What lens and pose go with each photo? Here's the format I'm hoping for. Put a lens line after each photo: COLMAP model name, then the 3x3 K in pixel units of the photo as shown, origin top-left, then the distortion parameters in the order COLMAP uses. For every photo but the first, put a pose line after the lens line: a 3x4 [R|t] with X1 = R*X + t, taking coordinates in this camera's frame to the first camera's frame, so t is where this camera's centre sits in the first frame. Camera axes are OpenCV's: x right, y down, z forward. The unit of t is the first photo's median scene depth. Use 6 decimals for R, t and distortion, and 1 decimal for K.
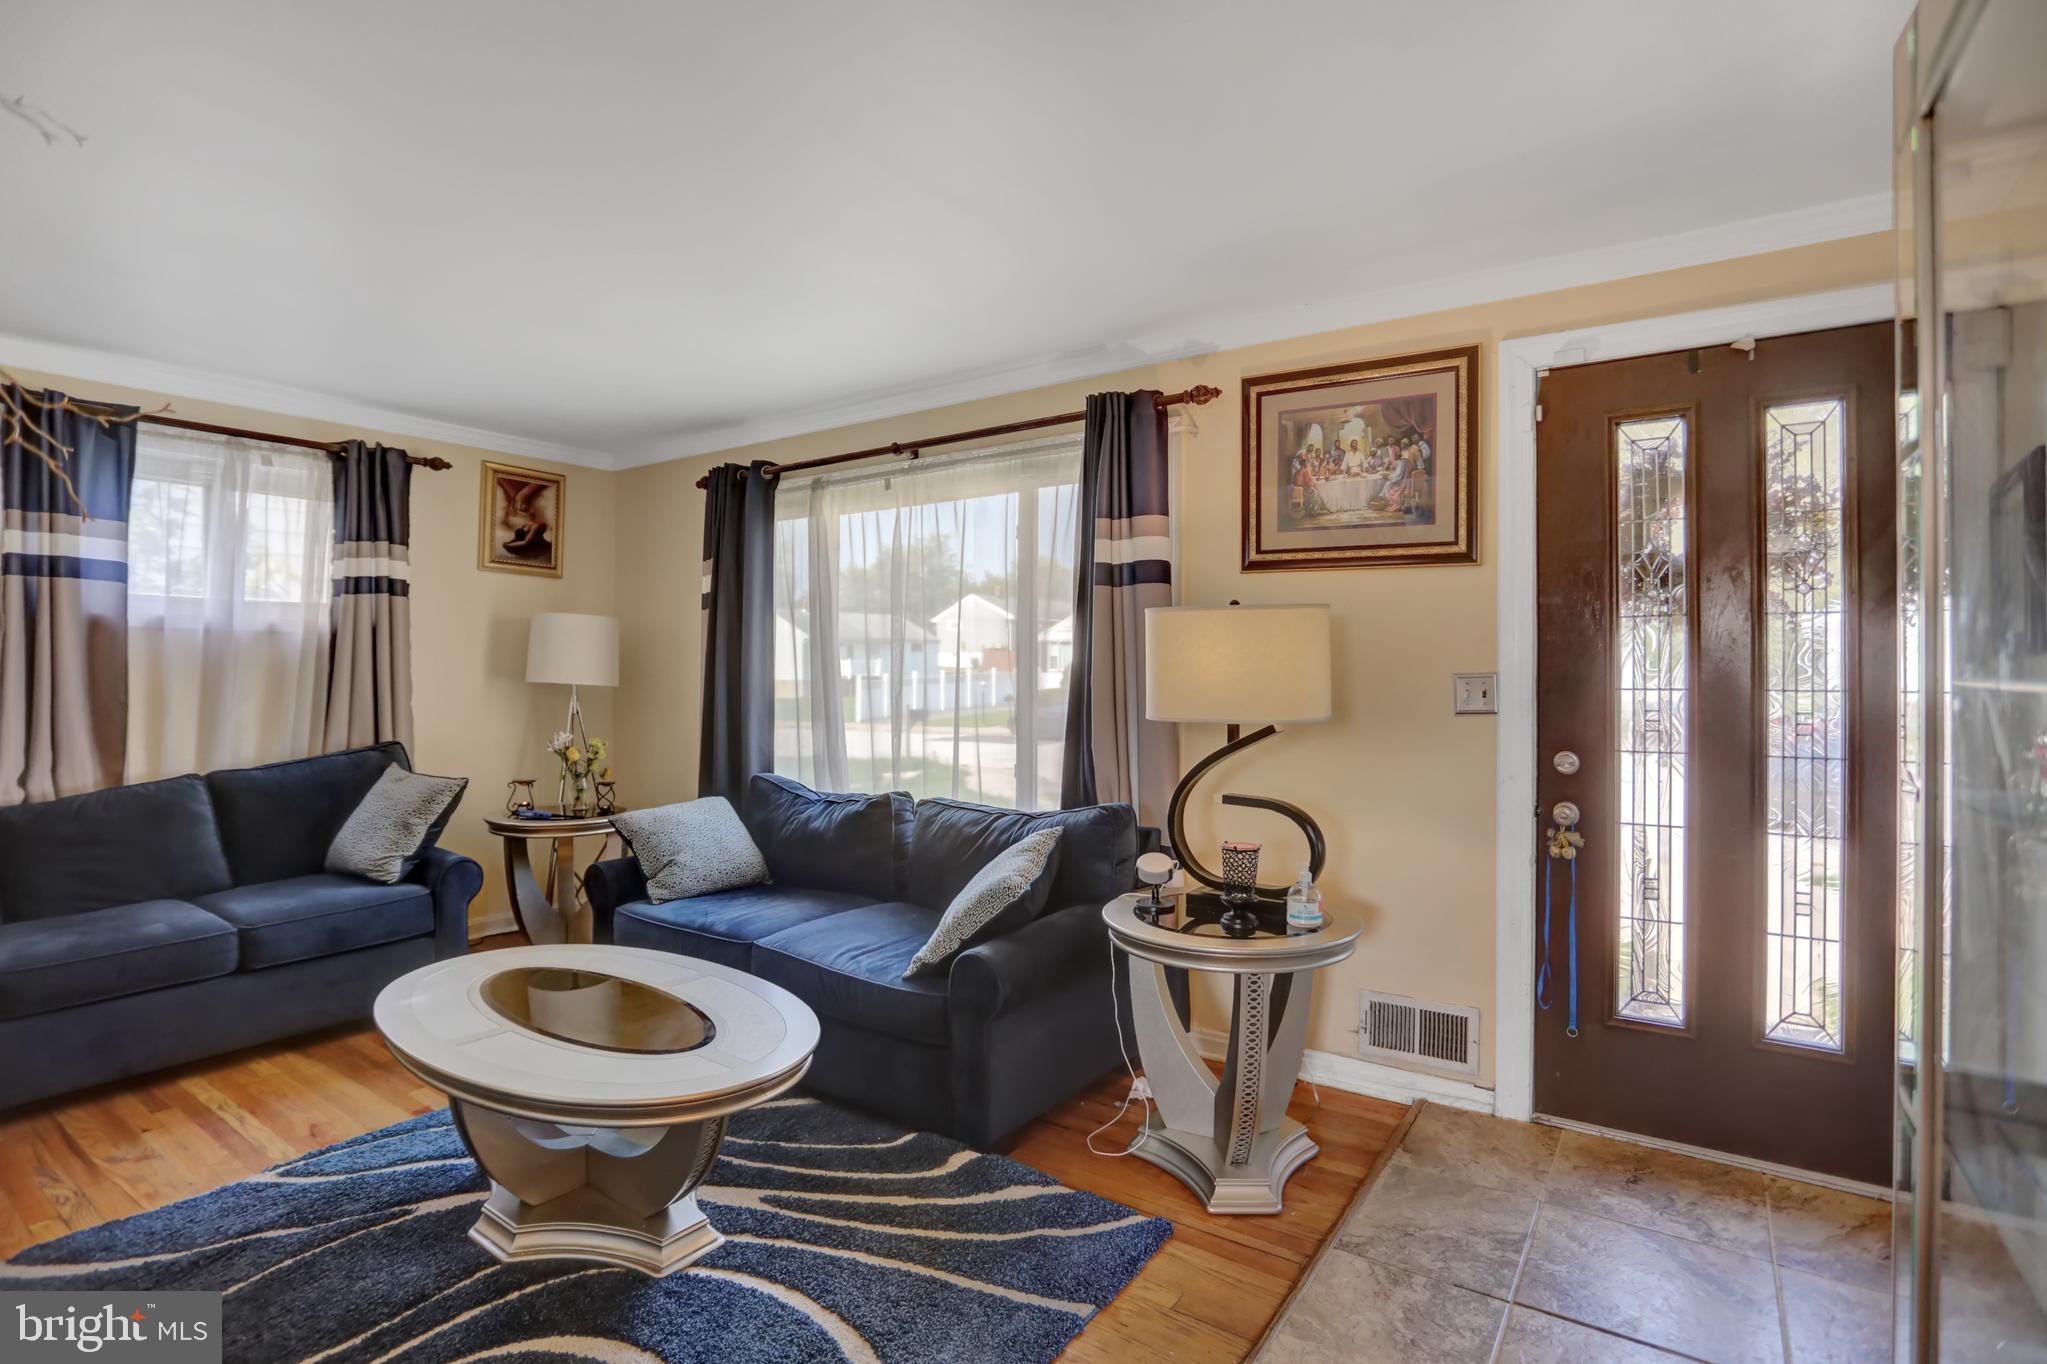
lens RADIAL K [[999.8, 0, 1016.5], [0, 999.8, 670.0], [0, 0, 1]] dist [-0.038586, 0.004552]
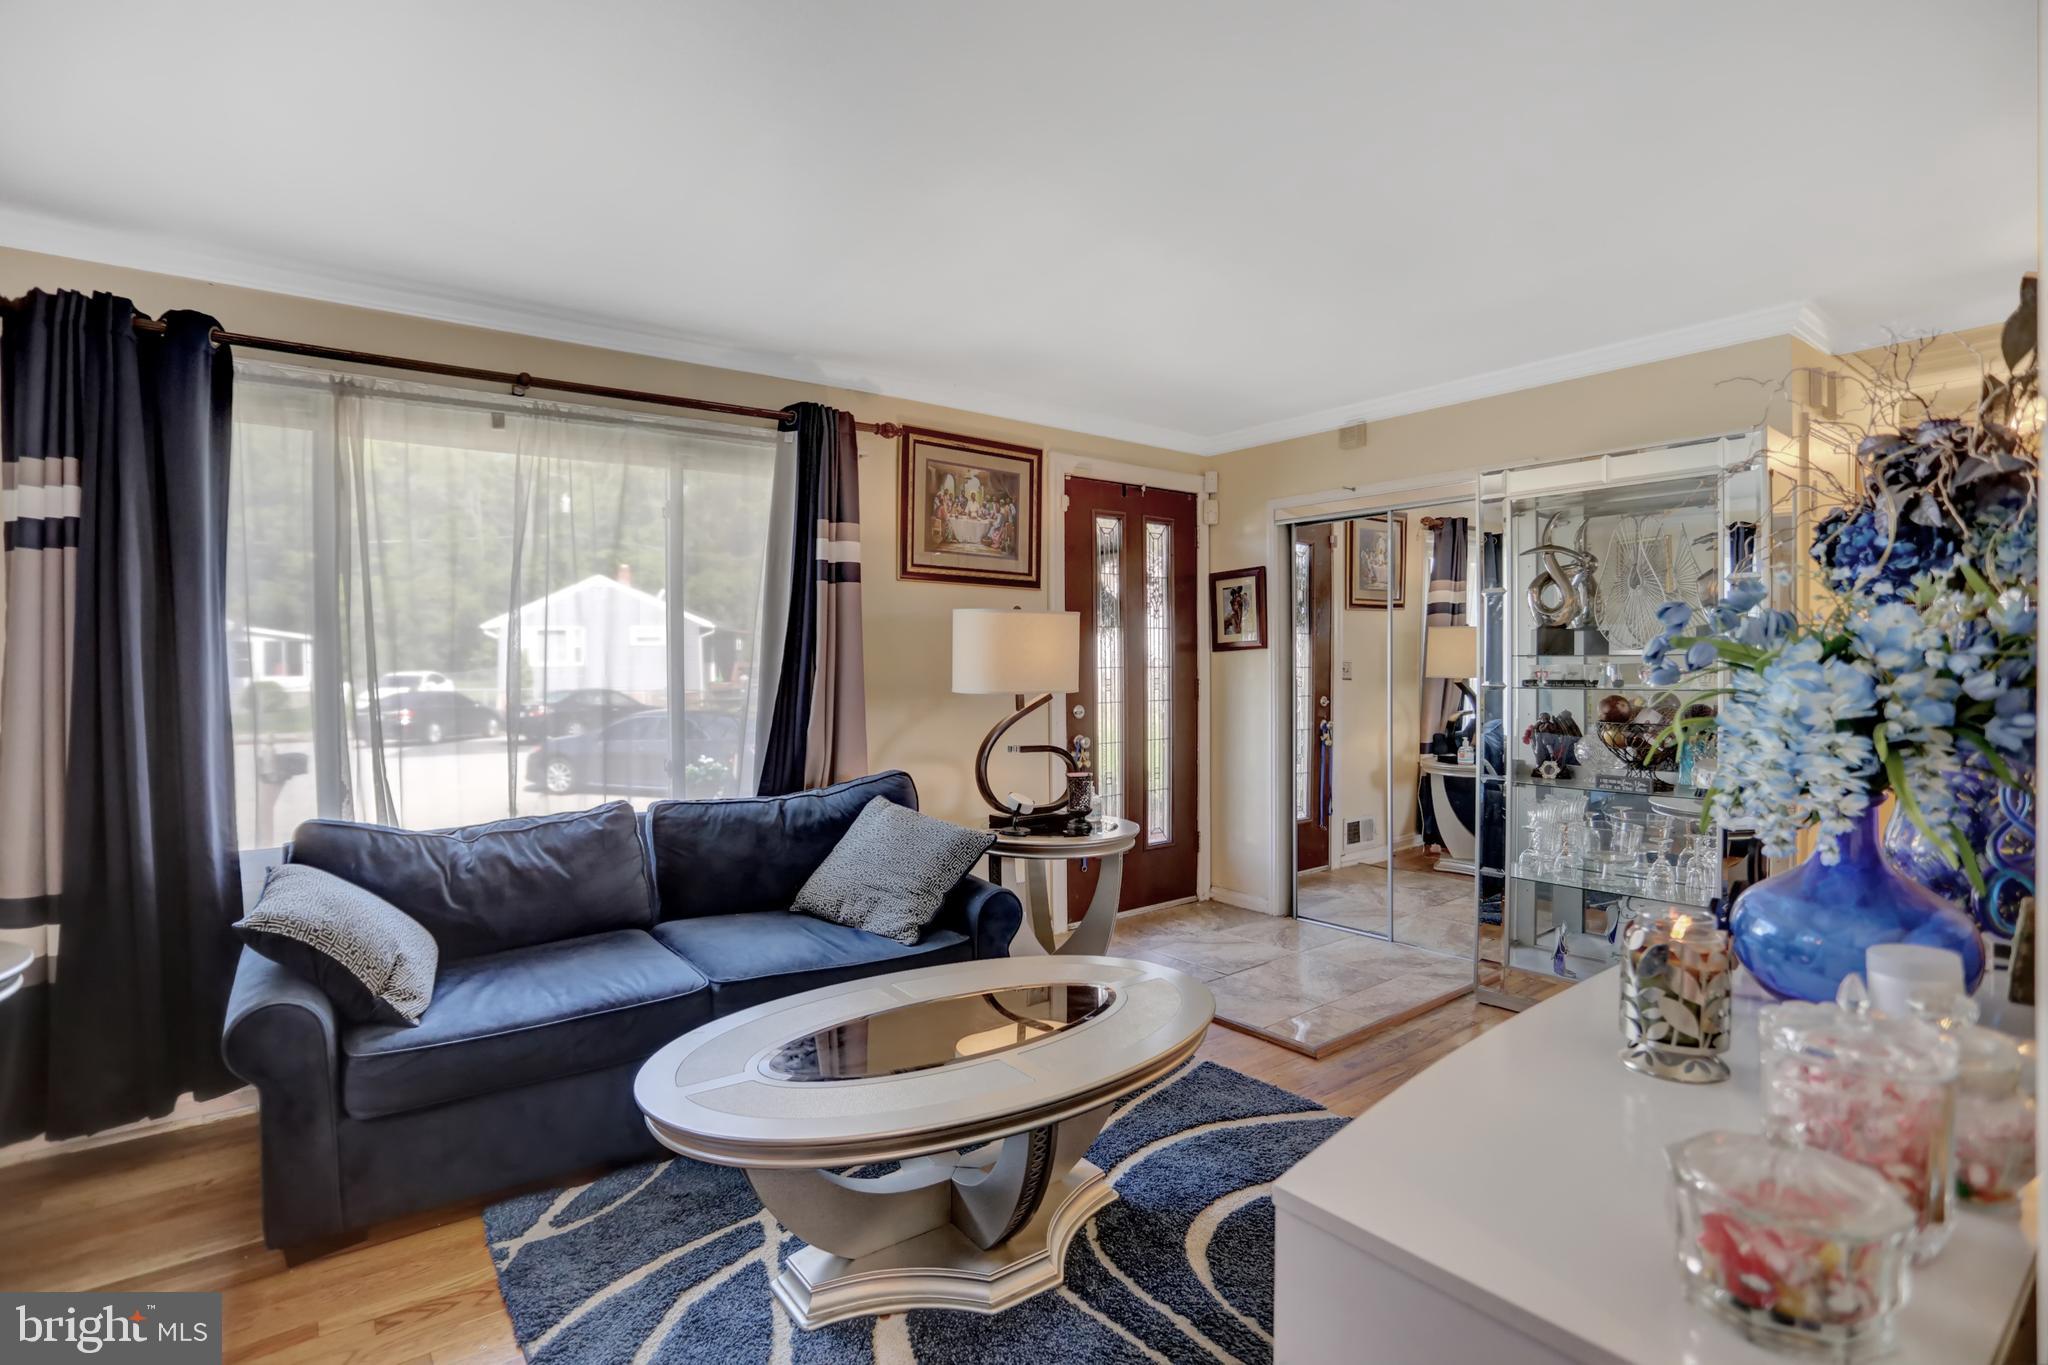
lens RADIAL K [[1000.2, 0, 1022.0], [0, 1000.2, 671.1], [0, 0, 1]] dist [-0.038586, 0.004552]
pose [[0.316313, -0.010981, 0.948591, -0.931962], [0.008213, 0.999927, 0.008837, 0.006557], [-0.948619, 0.004995, 0.316380, 0.472751]]
